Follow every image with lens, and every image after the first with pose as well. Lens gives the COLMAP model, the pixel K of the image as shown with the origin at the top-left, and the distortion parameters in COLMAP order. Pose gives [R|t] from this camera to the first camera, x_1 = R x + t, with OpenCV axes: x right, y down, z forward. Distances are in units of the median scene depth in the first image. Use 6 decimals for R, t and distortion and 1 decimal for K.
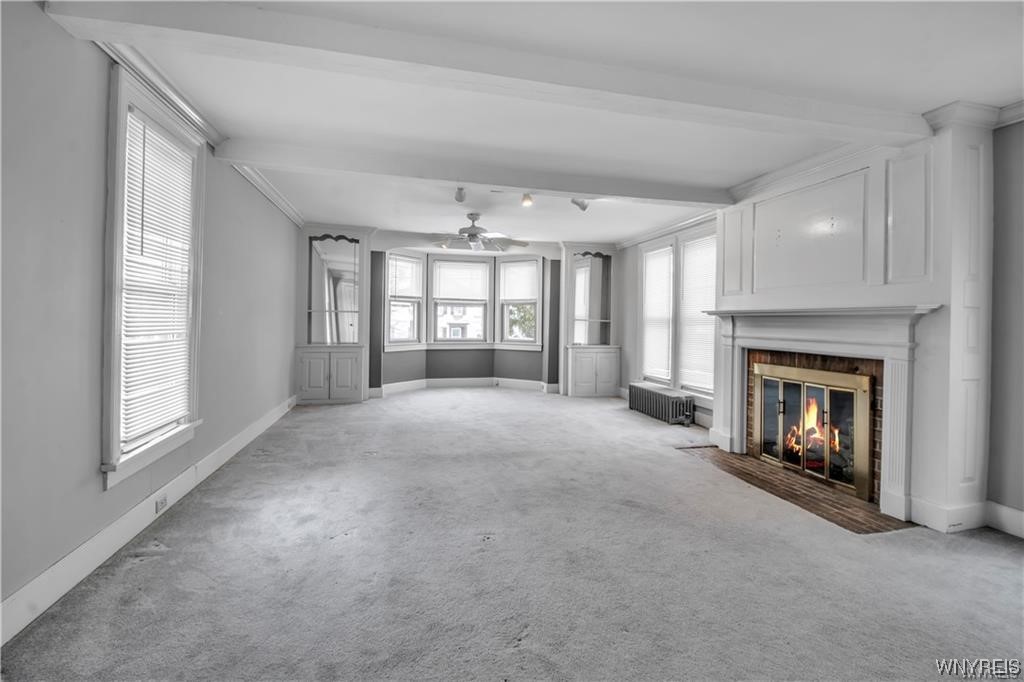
lens RADIAL K [[472.3, 0, 533.0], [0, 472.3, 315.6], [0, 0, 1]] dist [-0.012773, -0.002170]
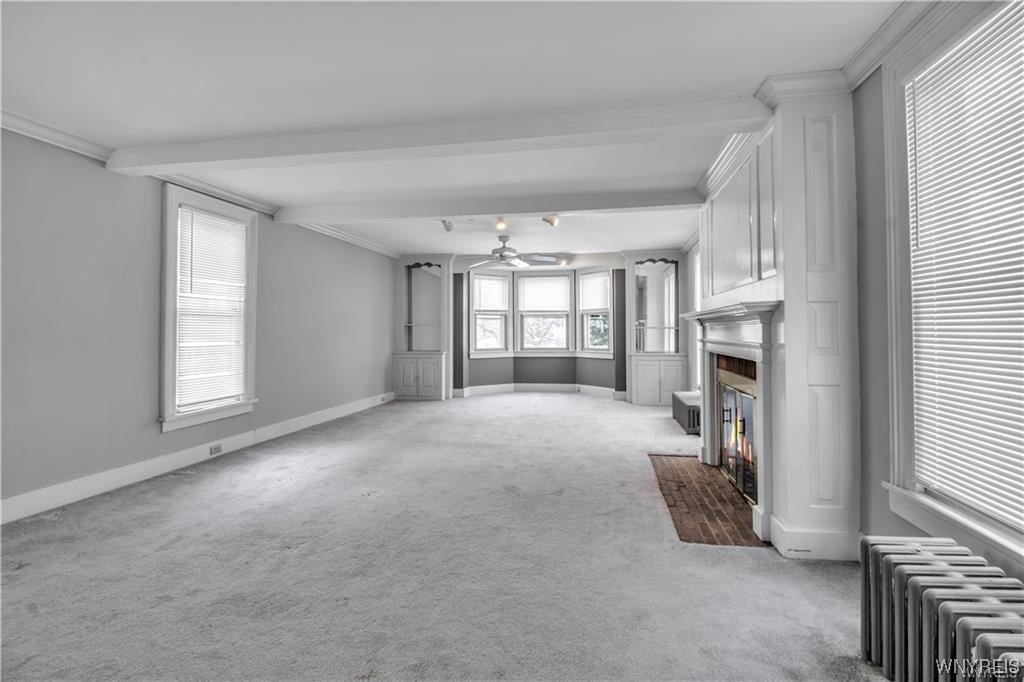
lens RADIAL K [[472.3, 0, 532.7], [0, 472.3, 319.1], [0, 0, 1]] dist [-0.012773, -0.002170]
pose [[0.915589, -0.028413, -0.401110, 0.328261], [0.021521, 0.999533, -0.021679, 0.008613], [0.401539, 0.011216, 0.915773, -0.008137]]
